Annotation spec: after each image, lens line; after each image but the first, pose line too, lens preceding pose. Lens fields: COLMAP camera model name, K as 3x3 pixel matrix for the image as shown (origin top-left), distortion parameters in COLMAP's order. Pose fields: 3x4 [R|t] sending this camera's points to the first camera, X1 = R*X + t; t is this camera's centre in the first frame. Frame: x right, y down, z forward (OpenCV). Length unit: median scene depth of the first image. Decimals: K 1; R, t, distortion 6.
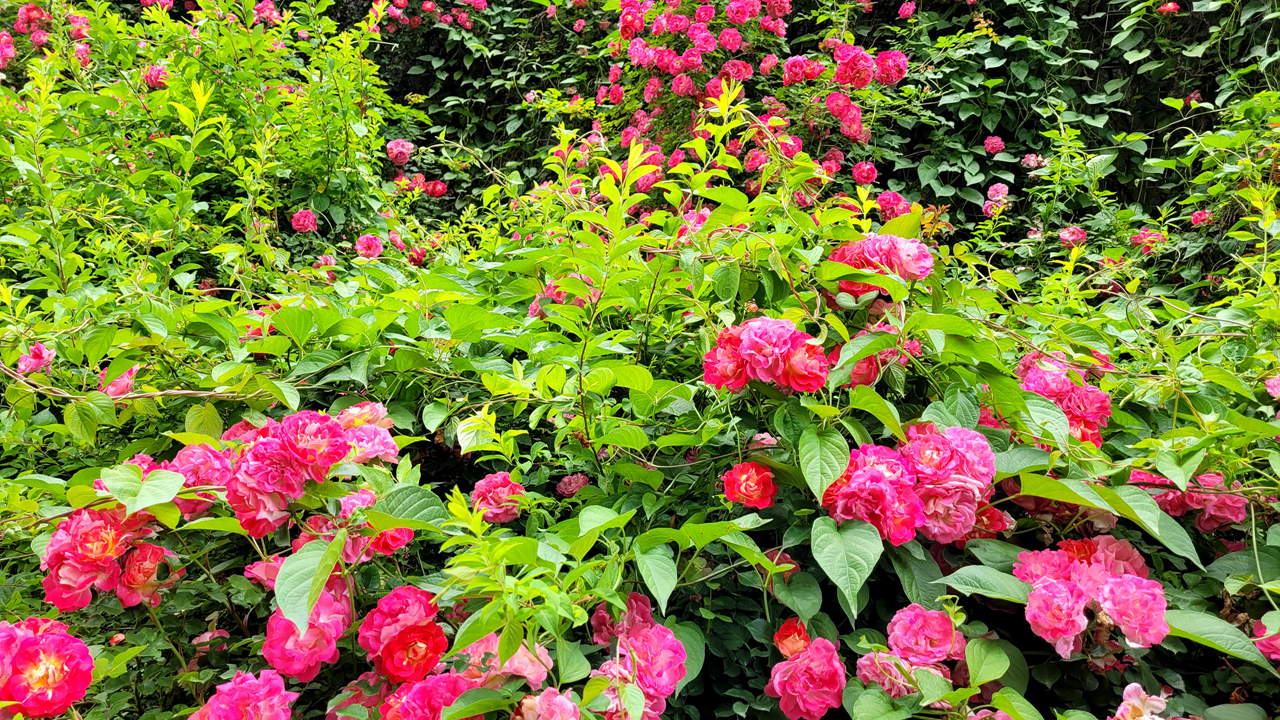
lens RADIAL K [[973.9, 0, 635.4], [0, 973.9, 350.0], [0, 0, 1]] dist [0.050970, -0.045055]
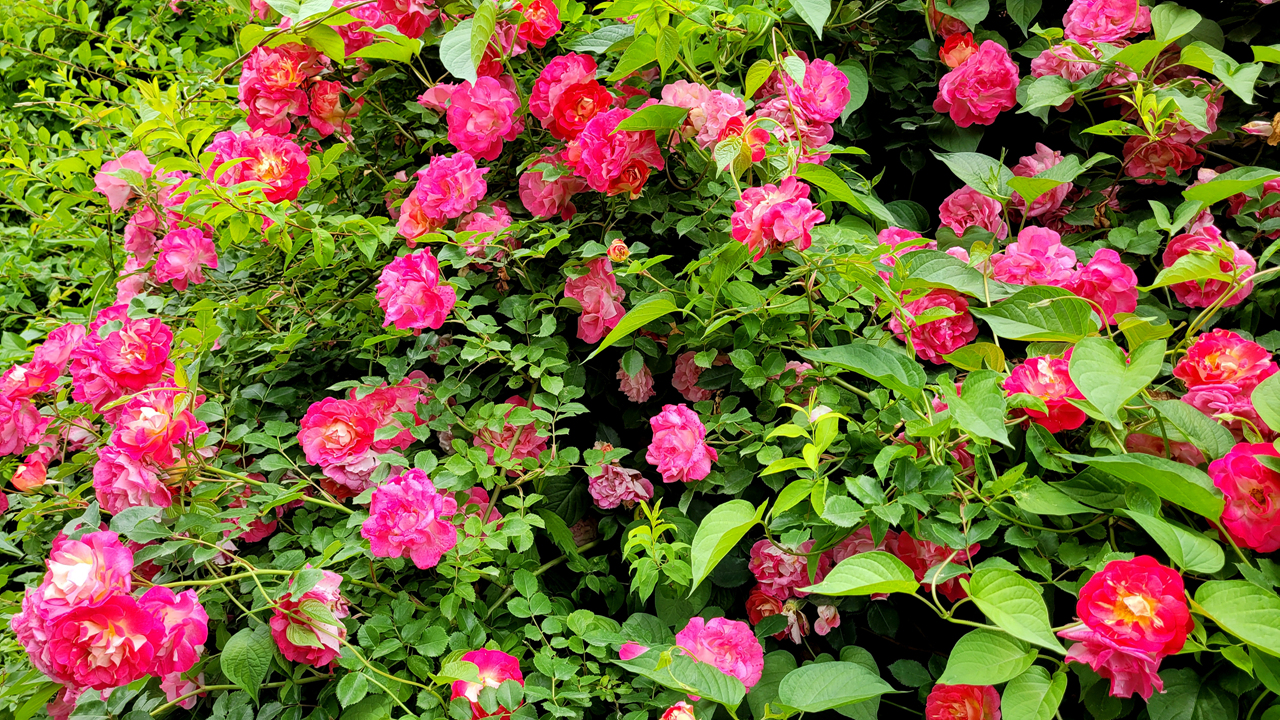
lens RADIAL K [[973.9, 0, 638.1], [0, 973.9, 374.8], [0, 0, 1]] dist [0.050970, -0.045055]
pose [[0.973568, -0.131656, -0.186632, -0.007952], [0.188357, 0.924978, 0.330057, 0.179453], [0.129176, -0.356486, 0.925328, -0.045743]]
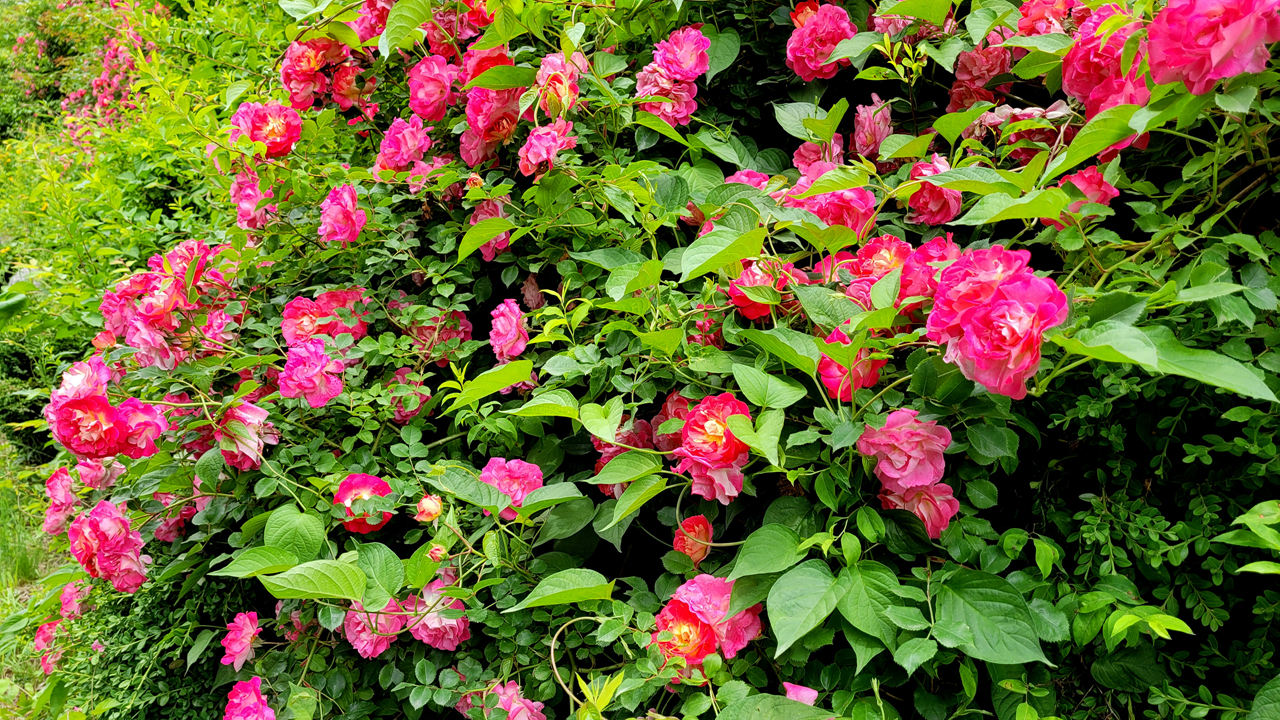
lens RADIAL K [[973.9, 0, 627.5], [0, 973.9, 398.2], [0, 0, 1]] dist [0.050970, -0.045055]
pose [[0.893542, -0.082448, -0.441344, 0.370604], [0.229933, 0.928337, 0.292098, 0.277943], [0.385633, -0.362481, 0.848466, -0.162801]]
